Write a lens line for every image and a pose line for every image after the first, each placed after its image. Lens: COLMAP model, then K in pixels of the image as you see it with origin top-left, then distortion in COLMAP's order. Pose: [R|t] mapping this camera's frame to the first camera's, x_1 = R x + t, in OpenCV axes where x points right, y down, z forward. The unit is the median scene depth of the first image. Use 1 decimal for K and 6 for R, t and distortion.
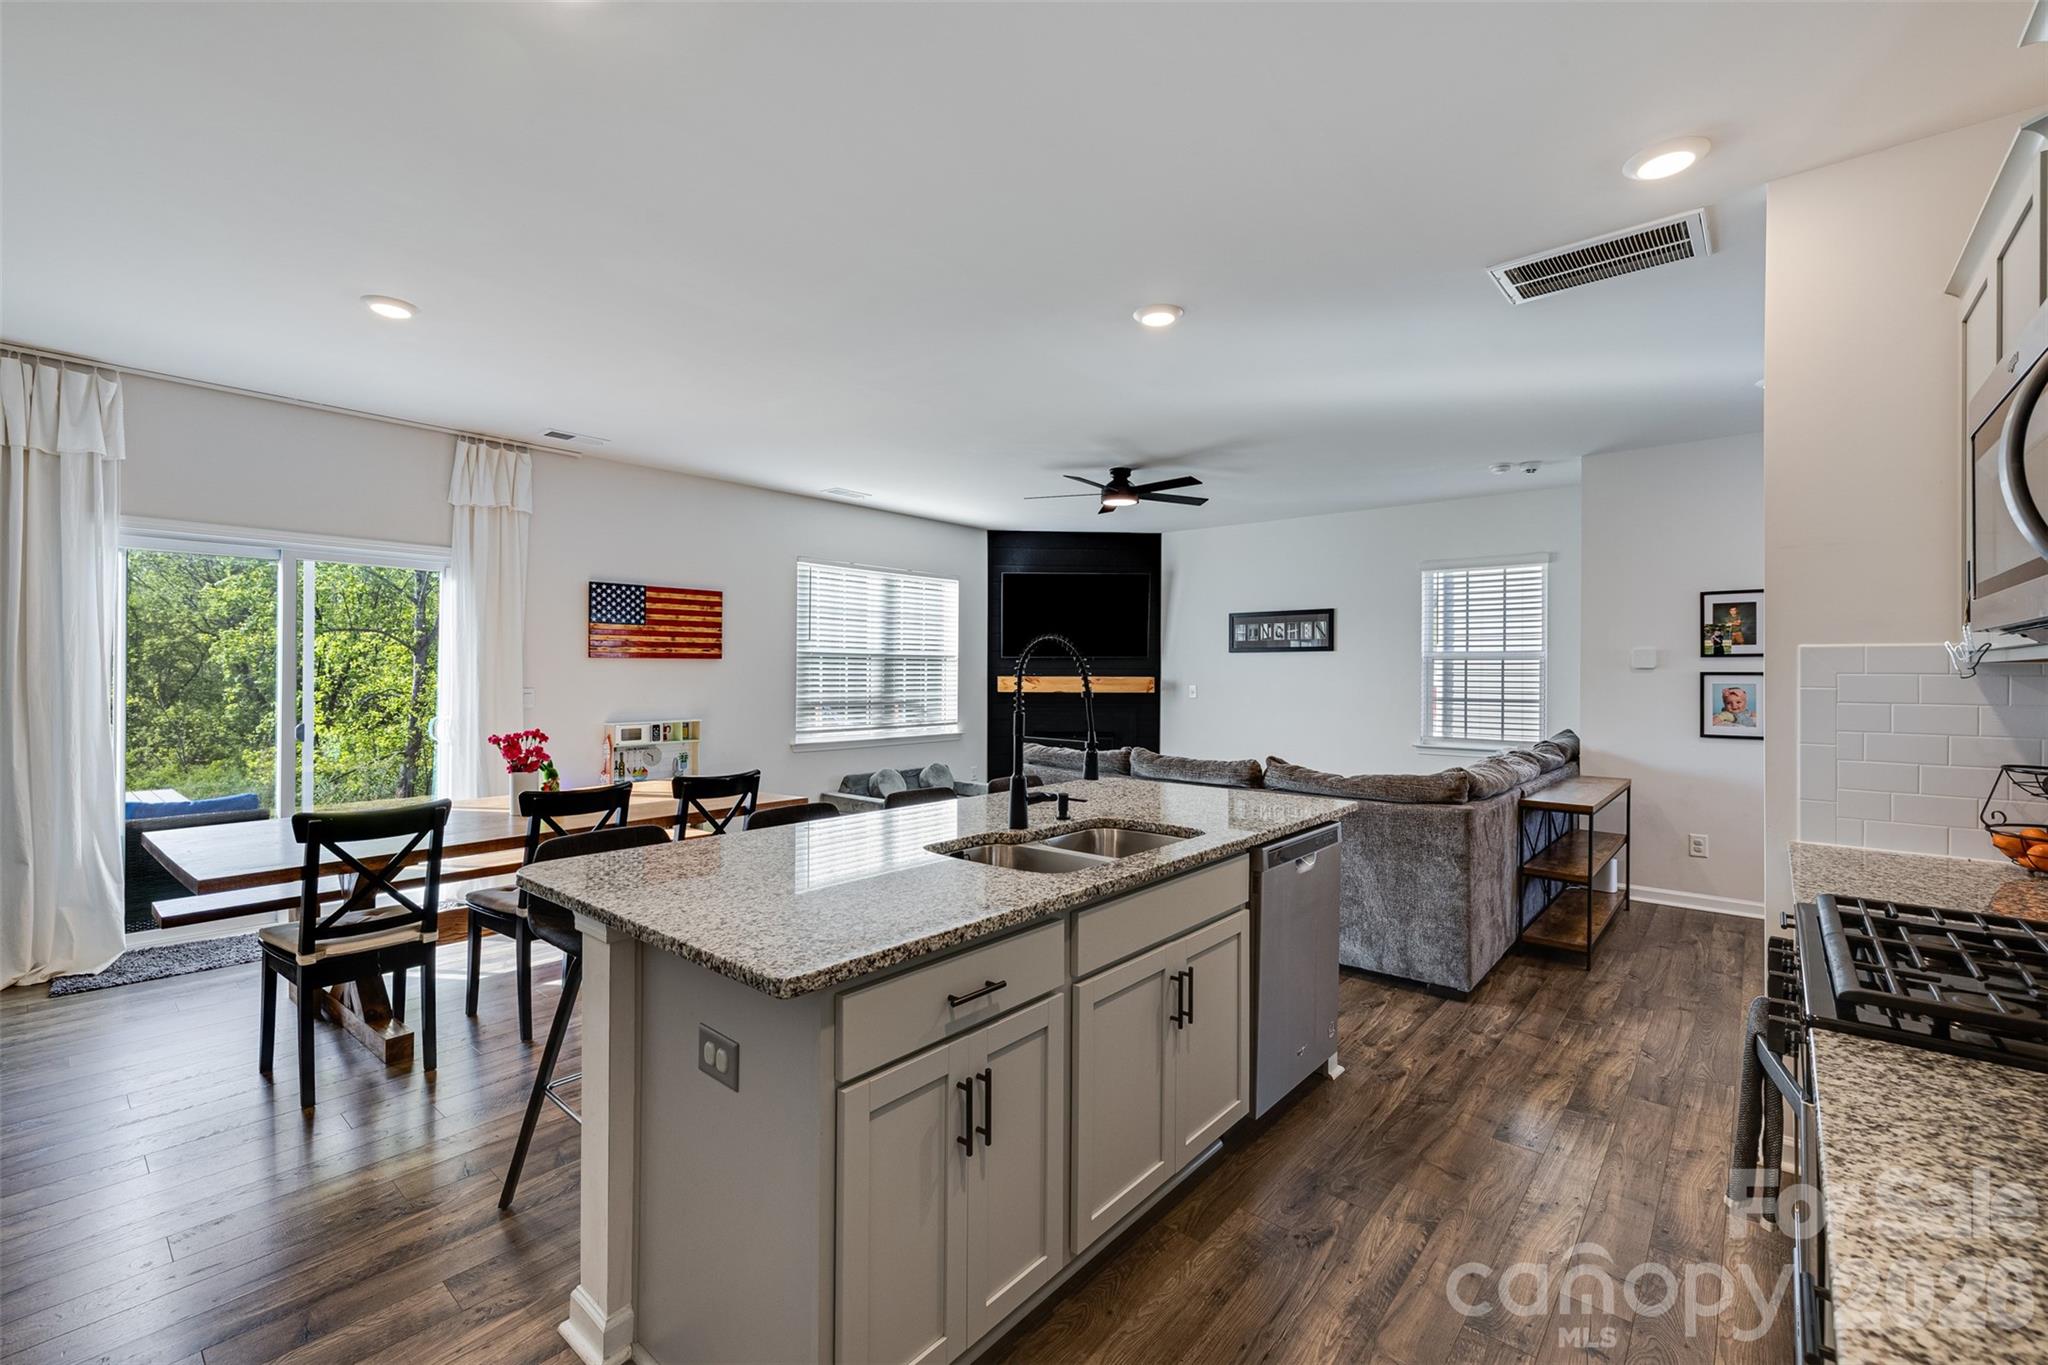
lens RADIAL K [[867.6, 0, 1033.8], [0, 867.6, 669.8], [0, 0, 1]] dist [0.001617, -0.000153]
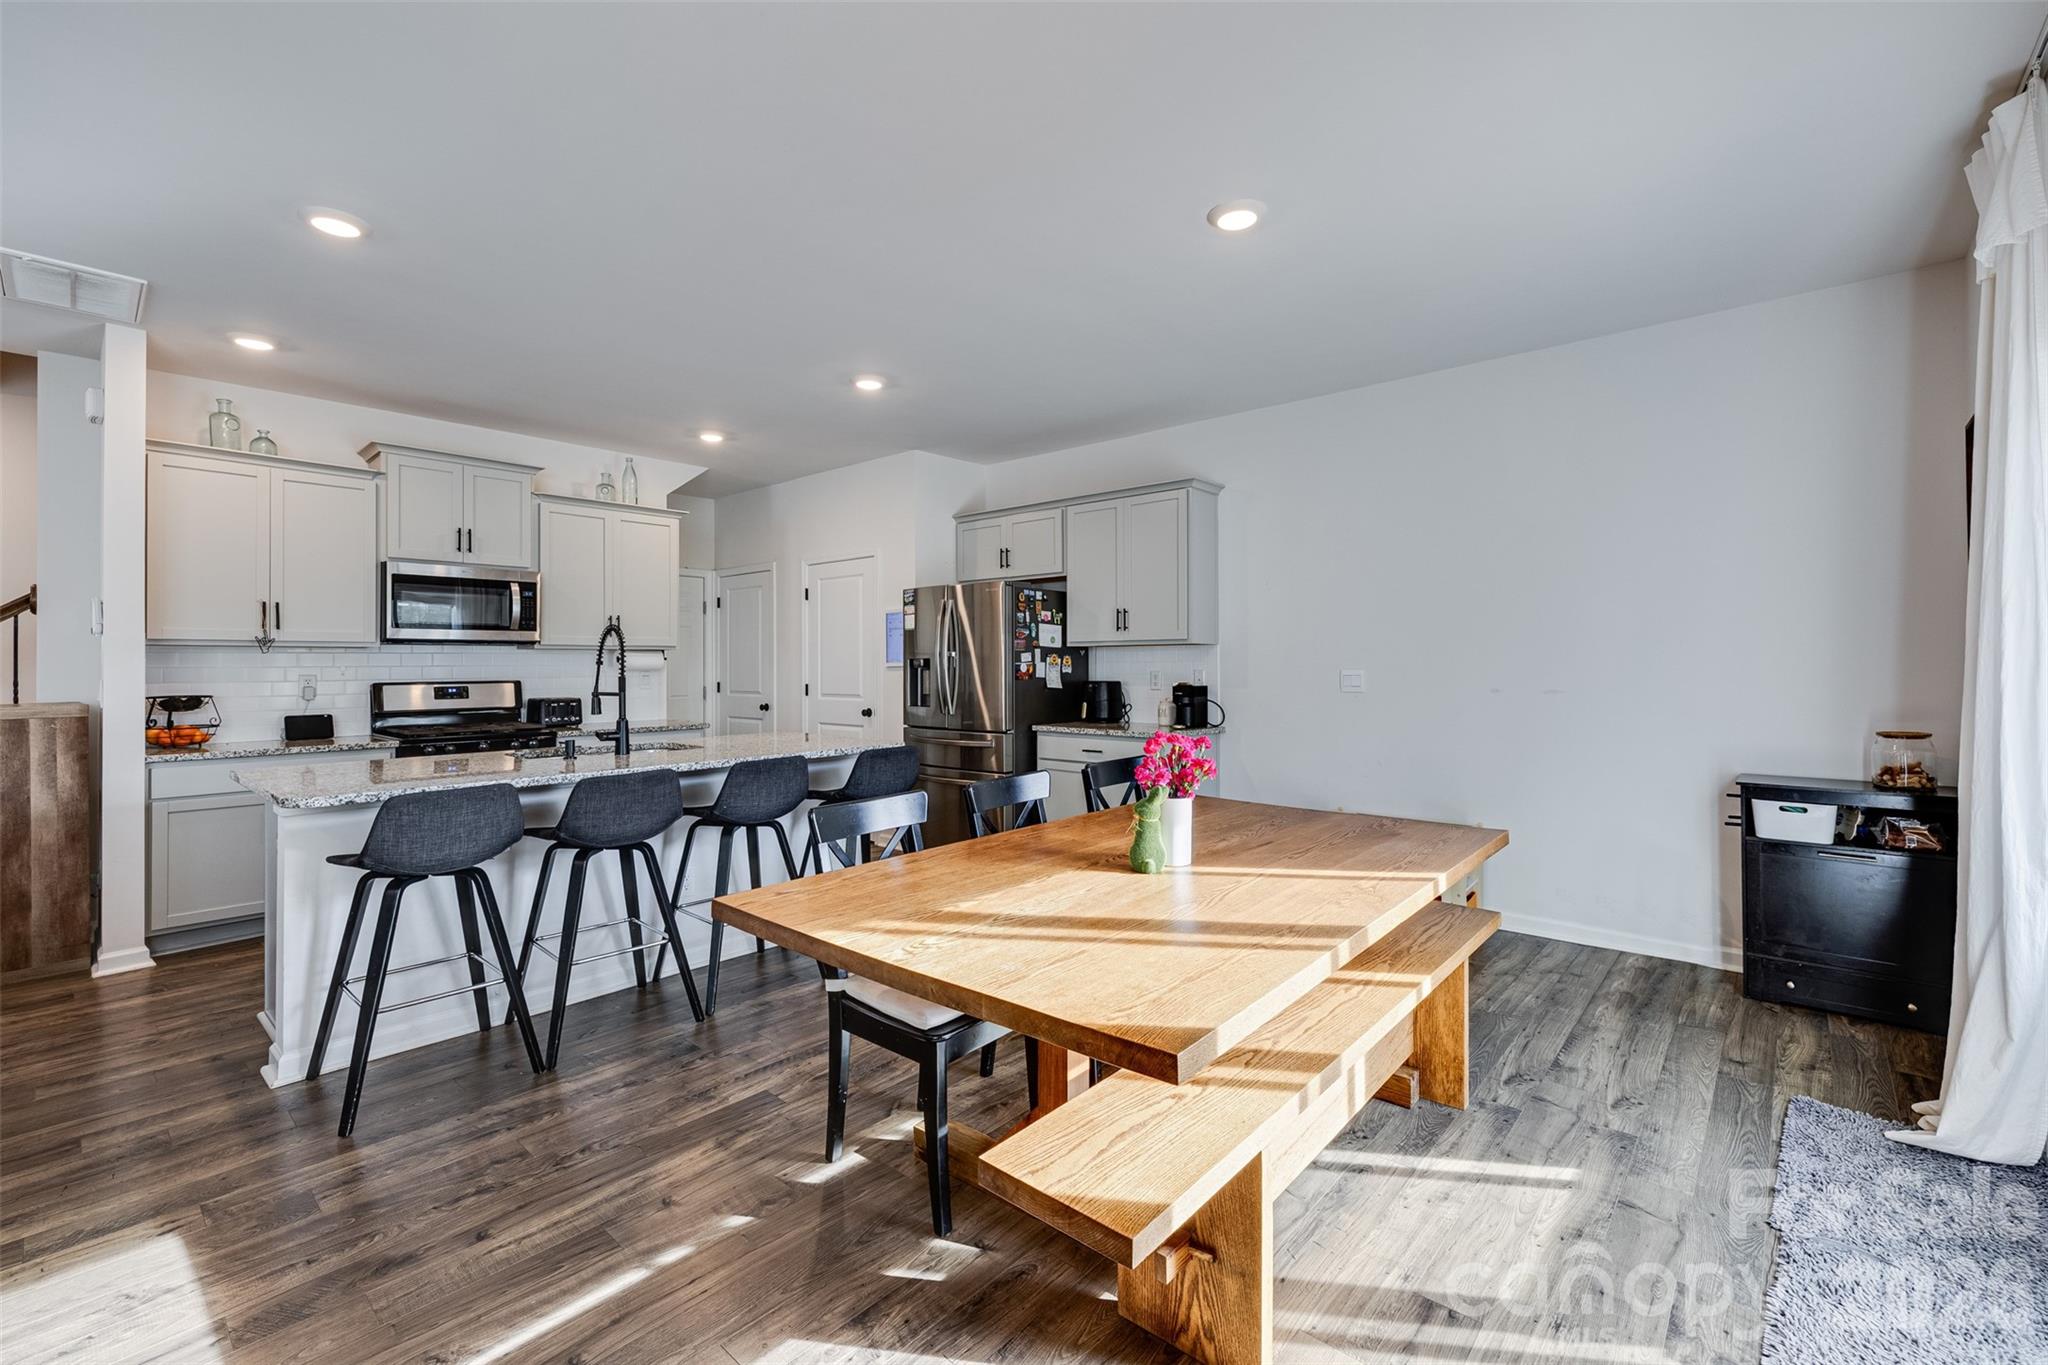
lens RADIAL K [[867.6, 0, 1025.2], [0, 867.6, 658.1], [0, 0, 1]] dist [0.001617, -0.000153]
pose [[-0.999709, -0.001147, 0.024096, -0.299996], [-0.001384, 0.999951, -0.009819, 0.012564], [-0.024083, -0.009849, -0.999661, 0.993985]]
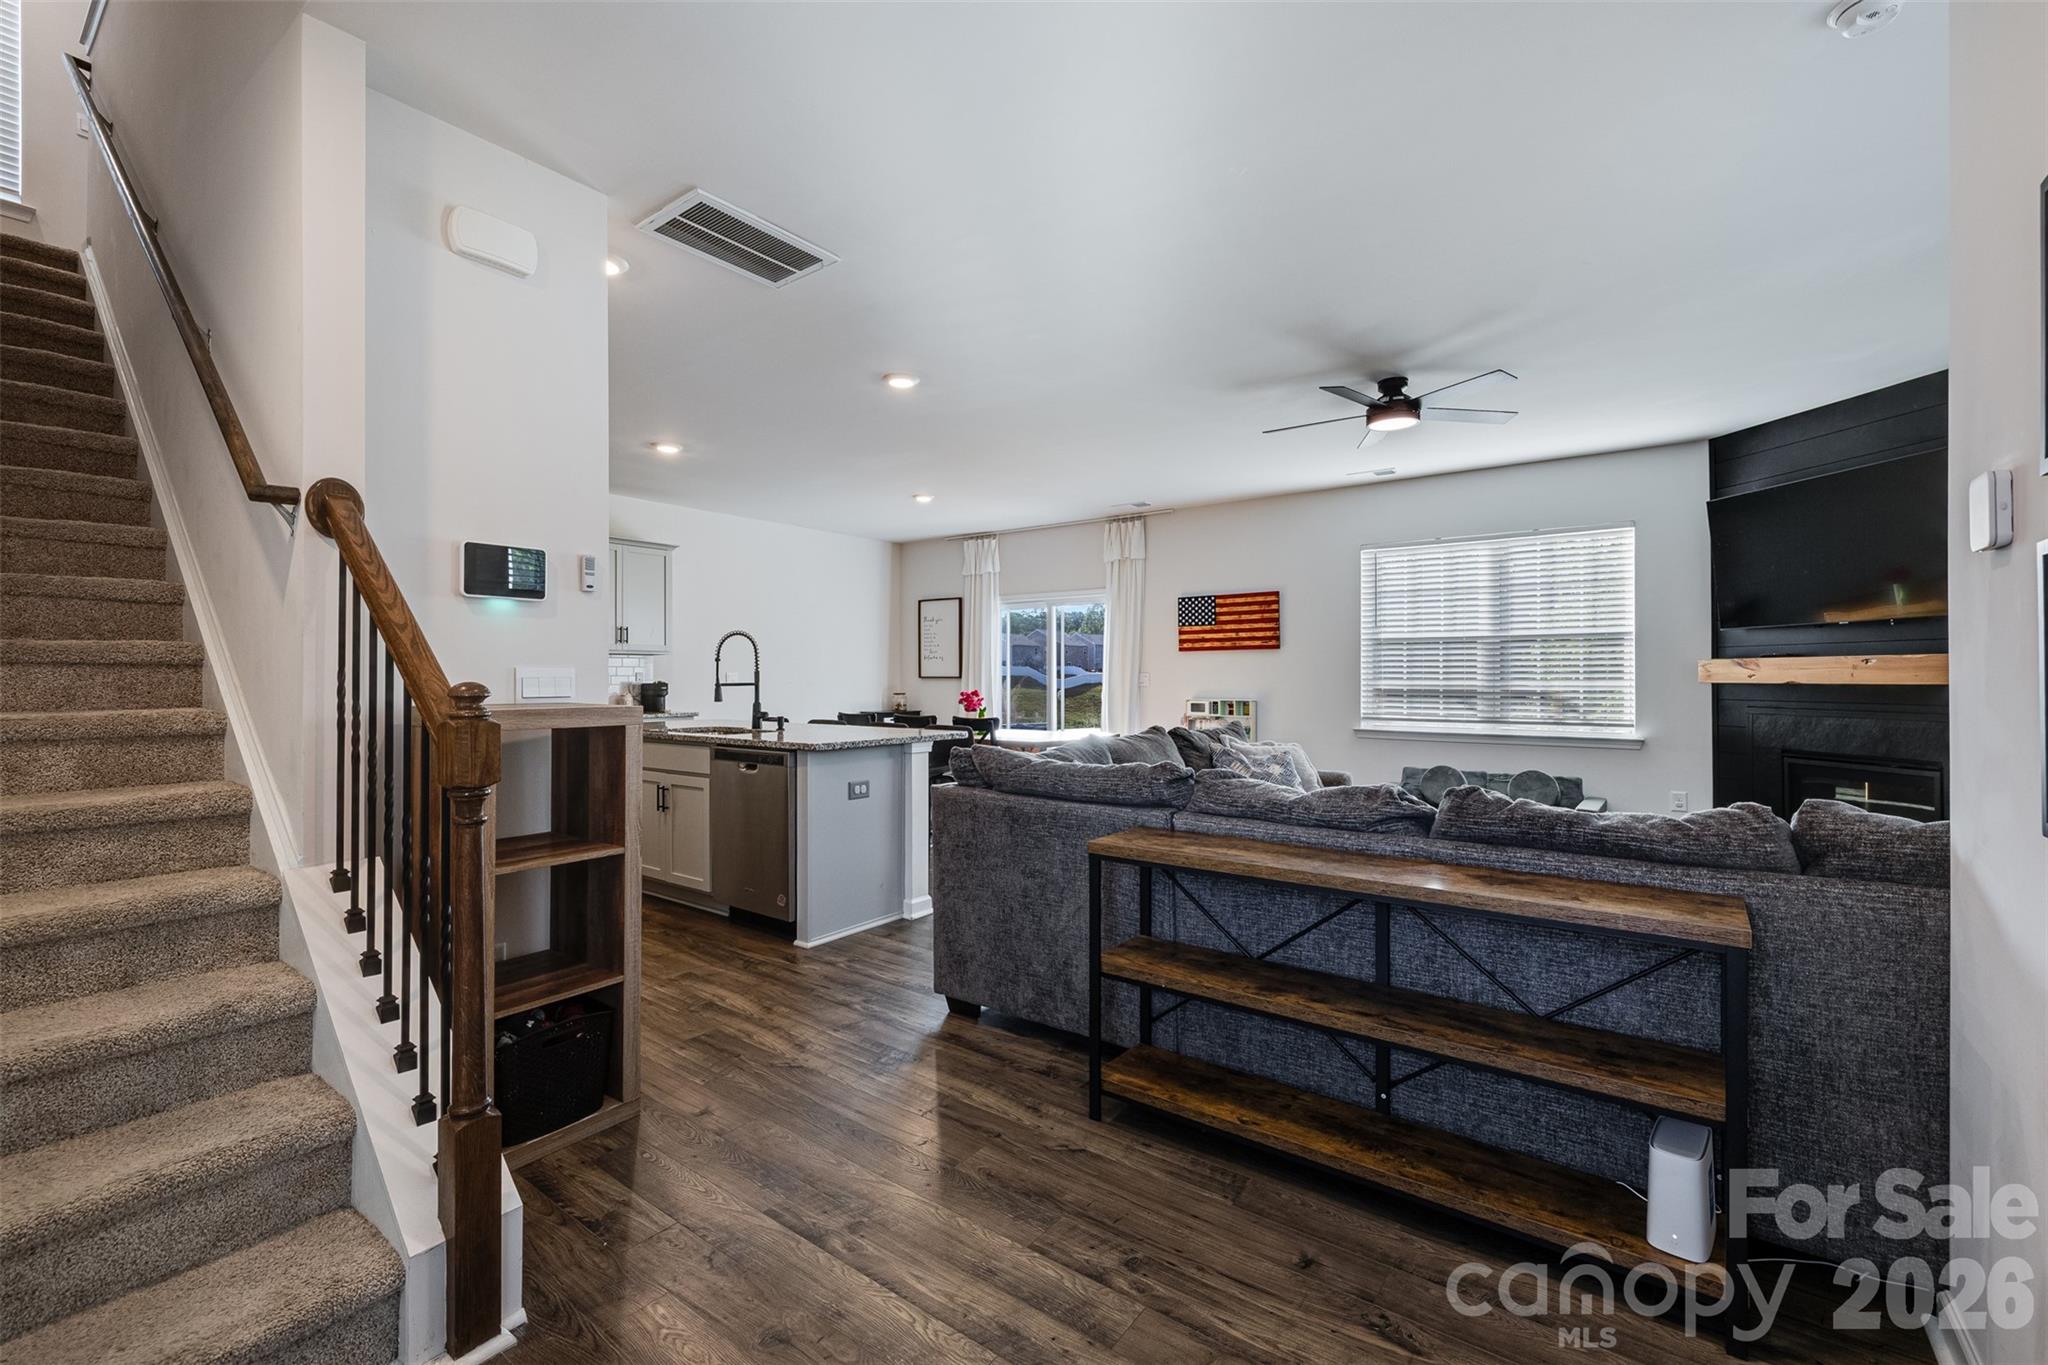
lens RADIAL K [[867.6, 0, 1014.4], [0, 867.6, 676.3], [0, 0, 1]] dist [0.001617, -0.000153]
pose [[0.050735, -0.006325, -0.998692, 0.806291], [0.004046, 0.999973, -0.006128, 0.030956], [0.998704, -0.003730, 0.050760, 0.600424]]
